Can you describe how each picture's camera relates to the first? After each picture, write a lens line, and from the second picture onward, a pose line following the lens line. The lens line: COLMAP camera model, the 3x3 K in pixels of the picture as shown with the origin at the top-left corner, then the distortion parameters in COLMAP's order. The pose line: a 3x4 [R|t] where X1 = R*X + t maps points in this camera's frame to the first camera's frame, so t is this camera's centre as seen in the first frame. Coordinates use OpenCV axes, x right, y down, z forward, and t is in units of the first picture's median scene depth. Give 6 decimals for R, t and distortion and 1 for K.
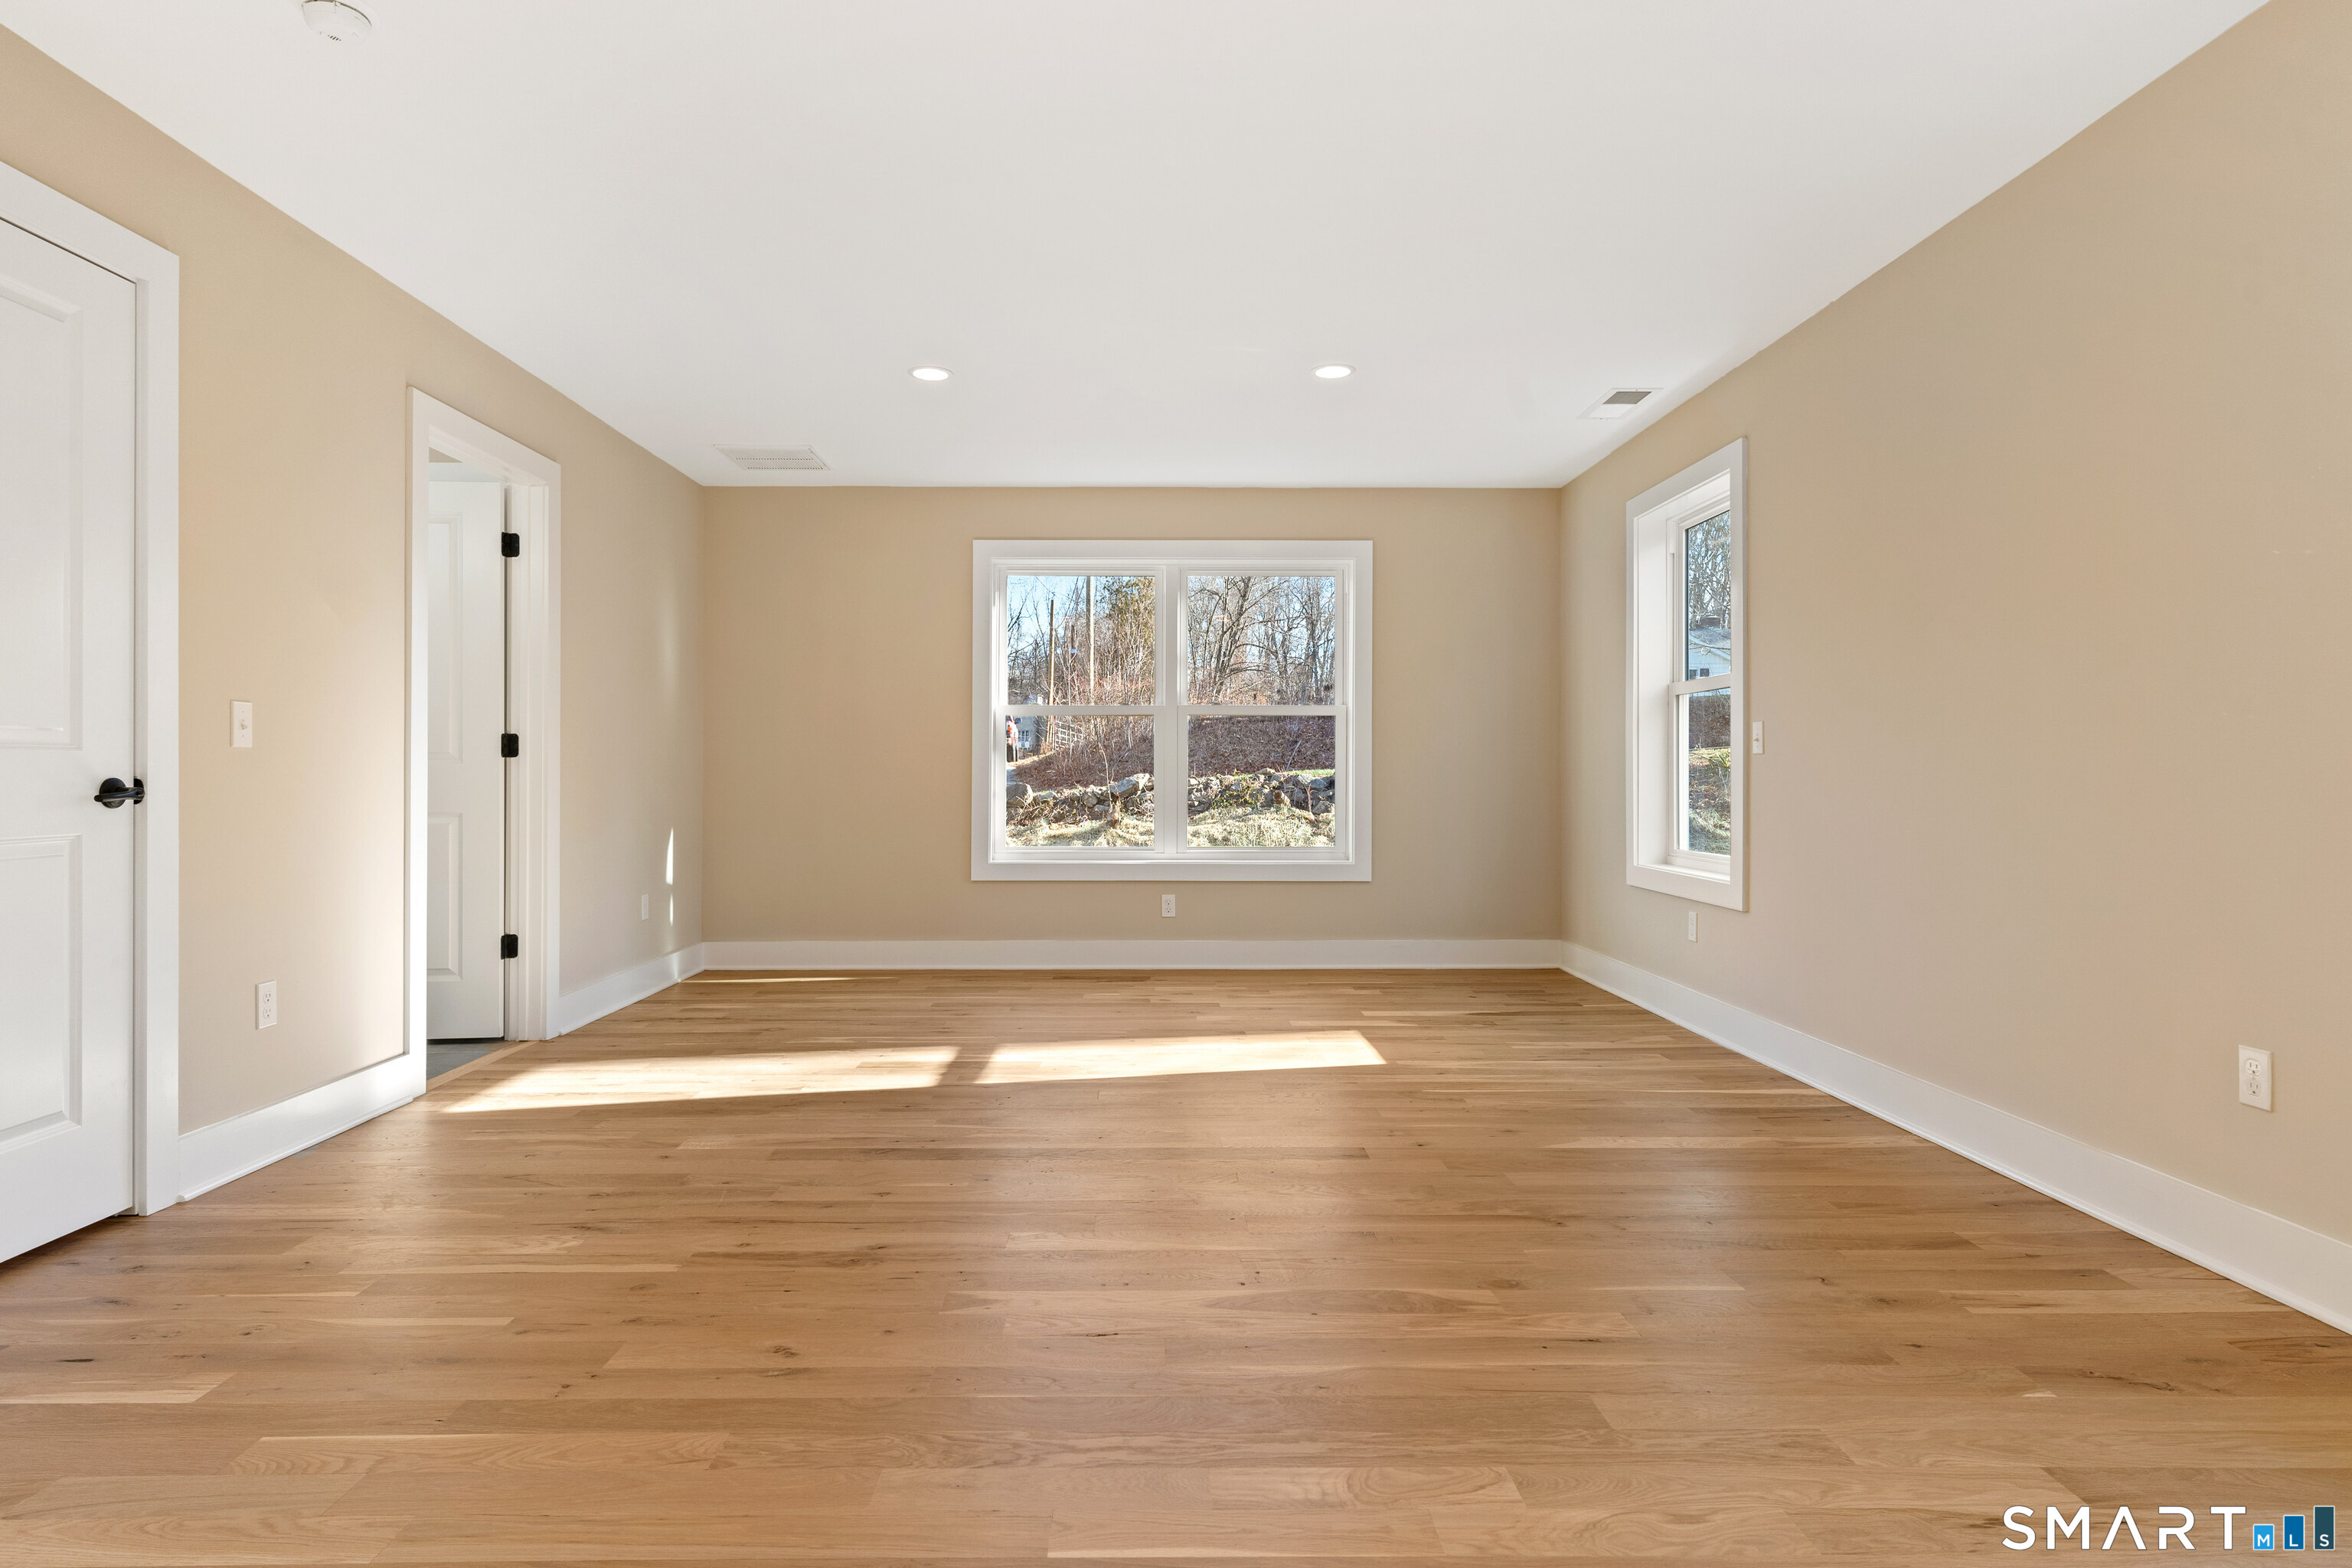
lens RADIAL K [[1278.3, 0, 1138.2], [0, 1278.3, 782.0], [0, 0, 1]] dist [0.006977, -0.000599]
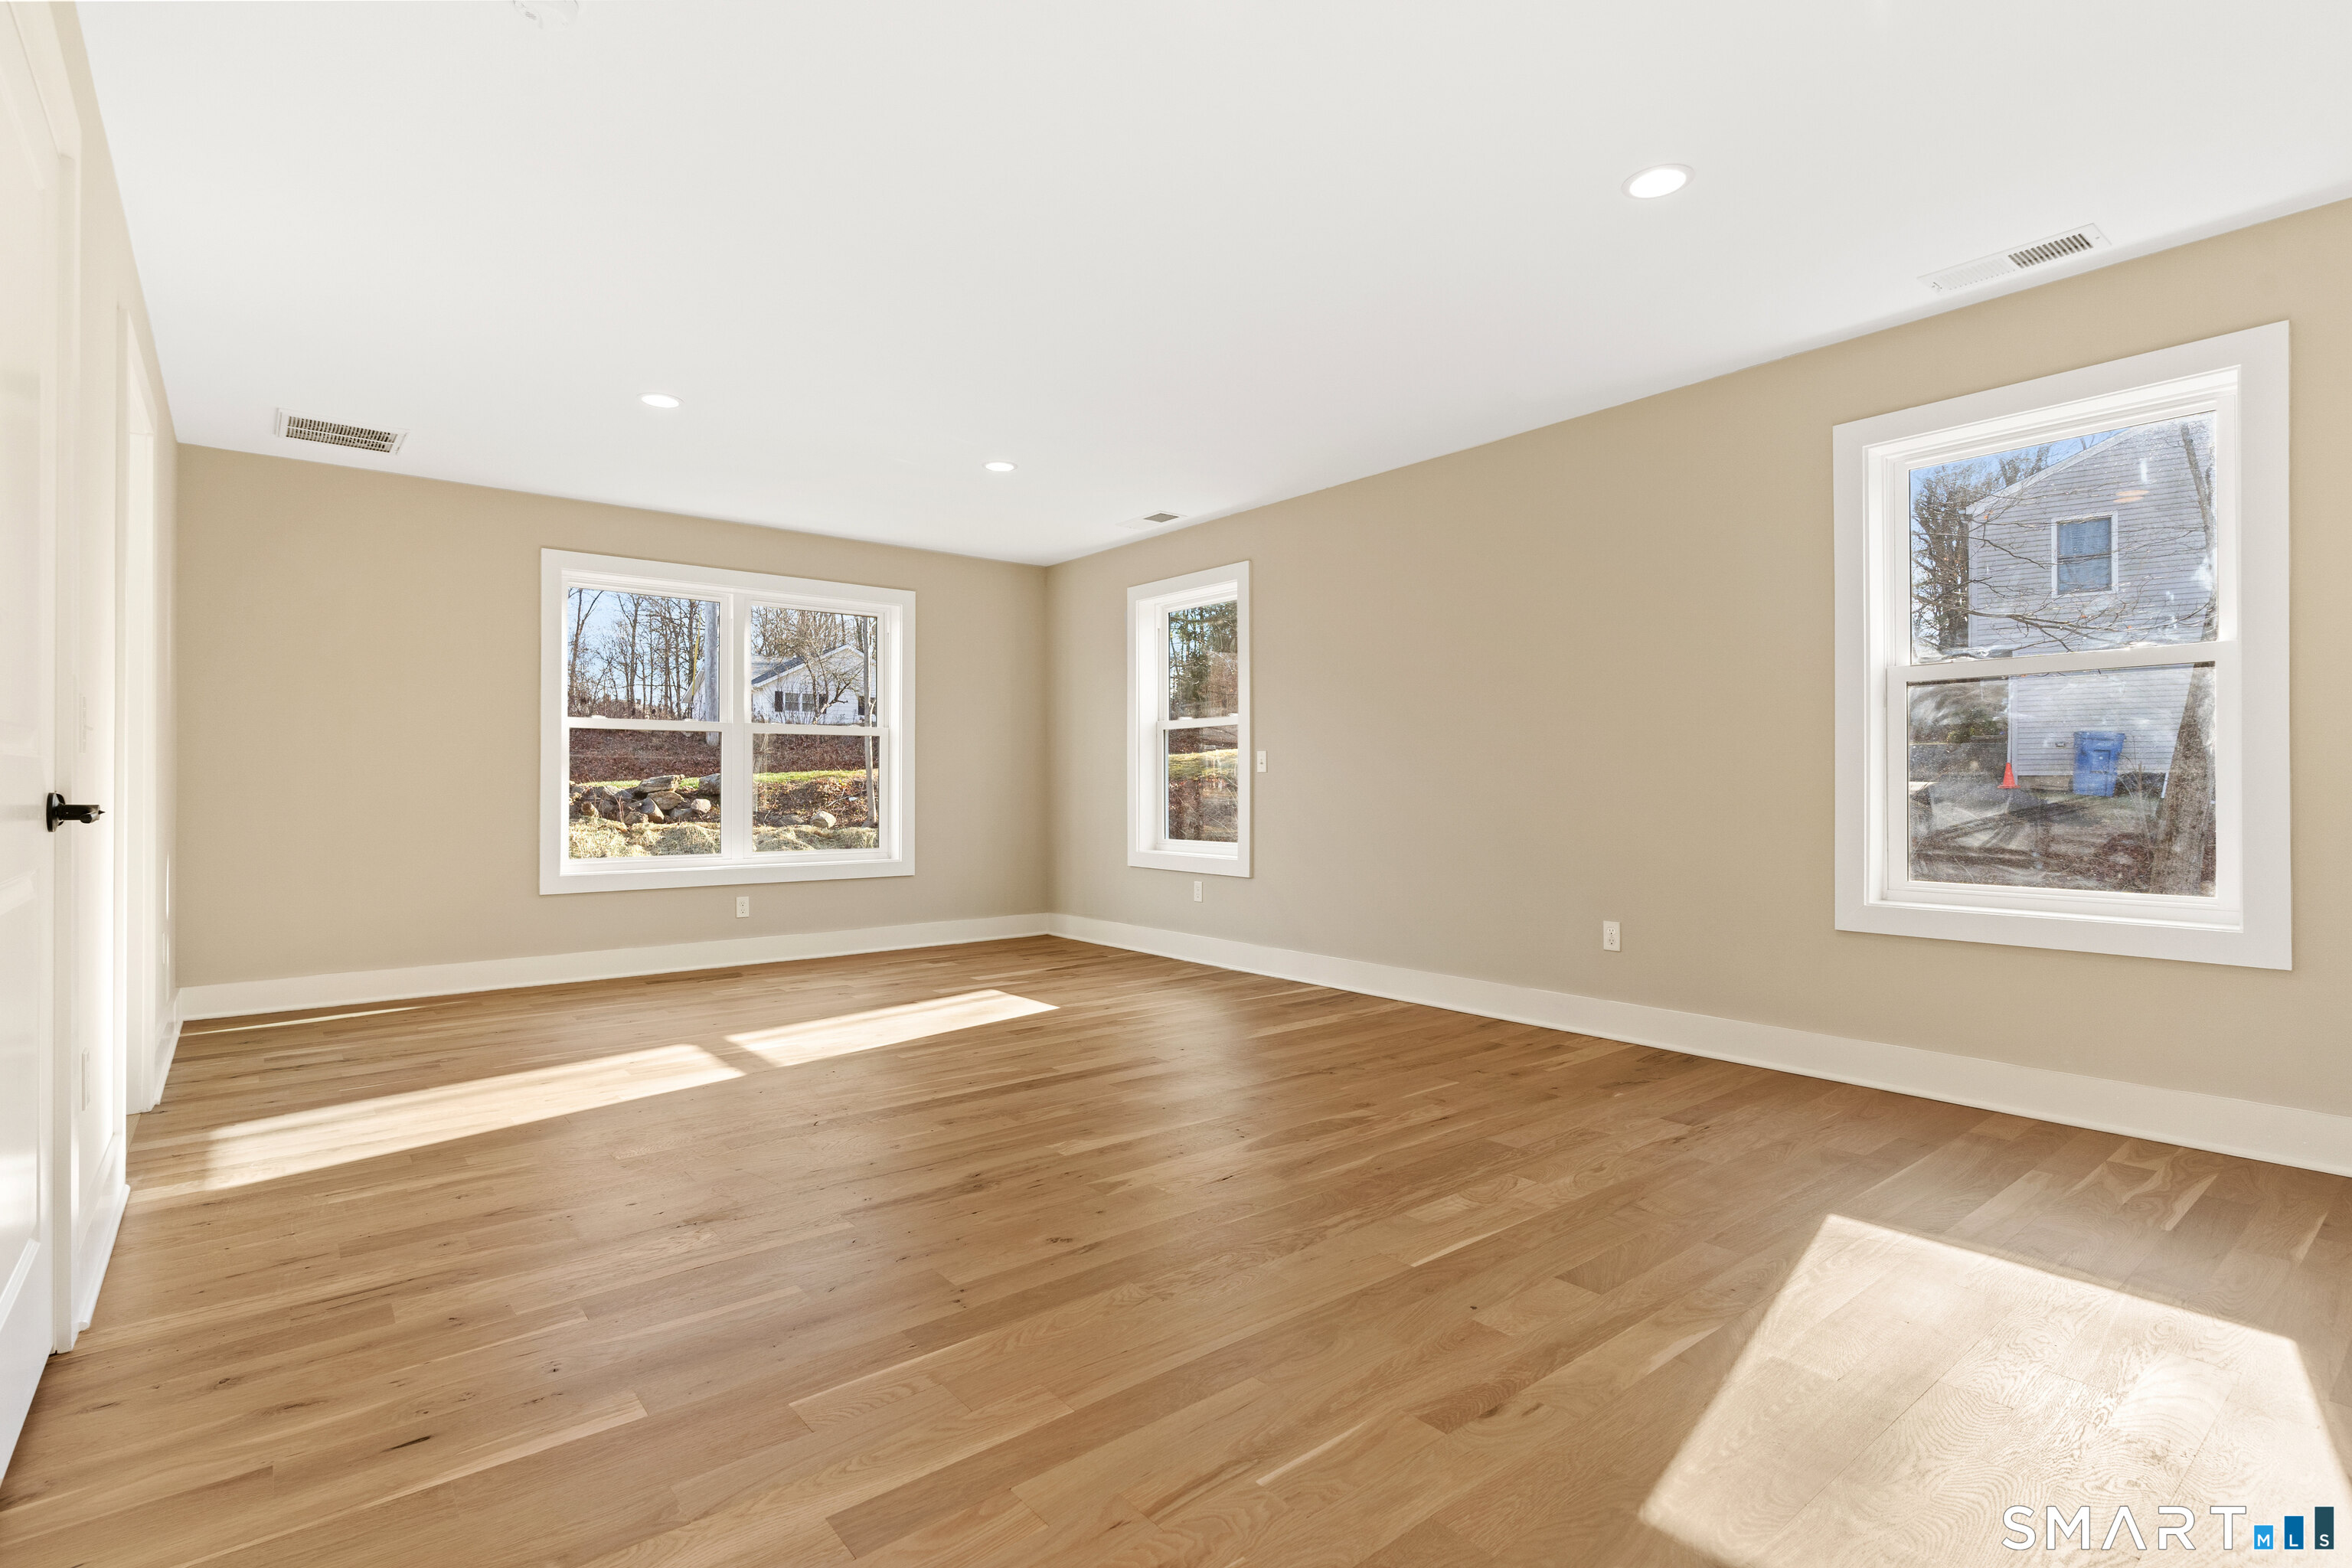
lens RADIAL K [[1127.7, 0, 1190.1], [0, 1127.7, 782.2], [0, 0, 1]] dist [0.001765, -0.000461]
pose [[0.777950, 0.001198, 0.628325, -0.712924], [0.004468, 0.999962, -0.007439, -0.001065], [-0.628310, 0.008595, 0.777916, 0.034591]]
